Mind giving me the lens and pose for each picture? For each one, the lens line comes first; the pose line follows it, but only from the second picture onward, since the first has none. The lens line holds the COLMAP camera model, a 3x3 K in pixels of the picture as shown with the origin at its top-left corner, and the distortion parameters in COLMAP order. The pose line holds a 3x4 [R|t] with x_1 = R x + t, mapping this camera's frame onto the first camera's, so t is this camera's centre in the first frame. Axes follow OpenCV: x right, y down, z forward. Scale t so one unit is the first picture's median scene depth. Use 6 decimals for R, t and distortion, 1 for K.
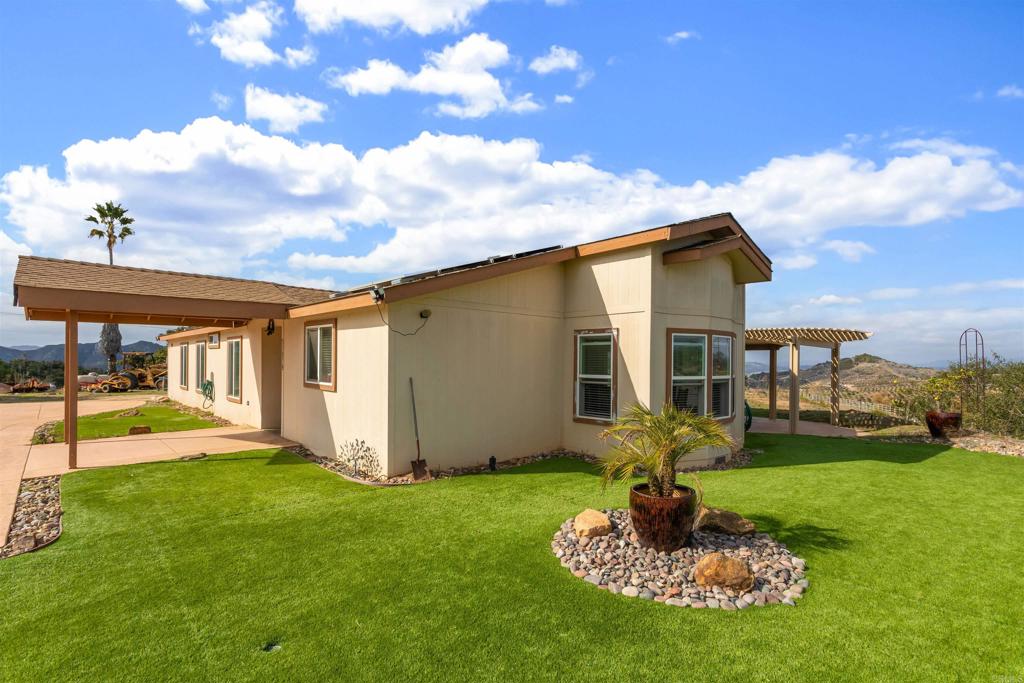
lens RADIAL K [[497.1, 0, 502.2], [0, 497.1, 363.4], [0, 0, 1]] dist [0.002609, 0.000270]
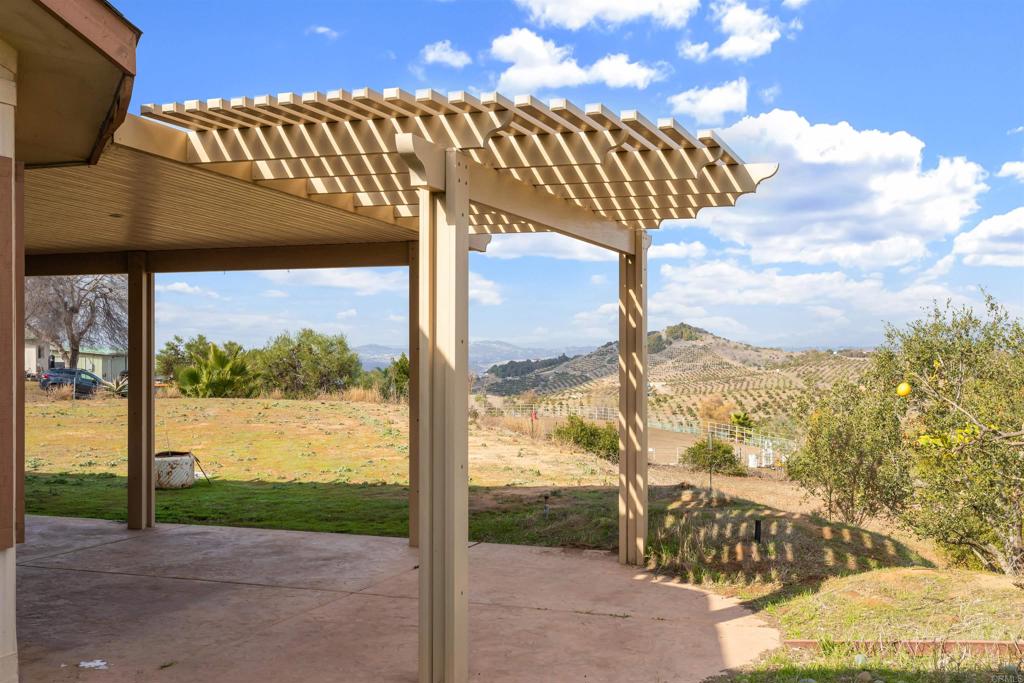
lens RADIAL K [[1184.3, 0, 512.0], [0, 1184.3, 342.6], [0, 0, 1]] dist [-0.003546, 0.000000]
pose [[0.884326, -0.009109, 0.466781, 0.363648], [0.010300, 0.999947, -0.000001, 0.014625], [-0.466756, 0.004809, 0.884373, 0.540810]]
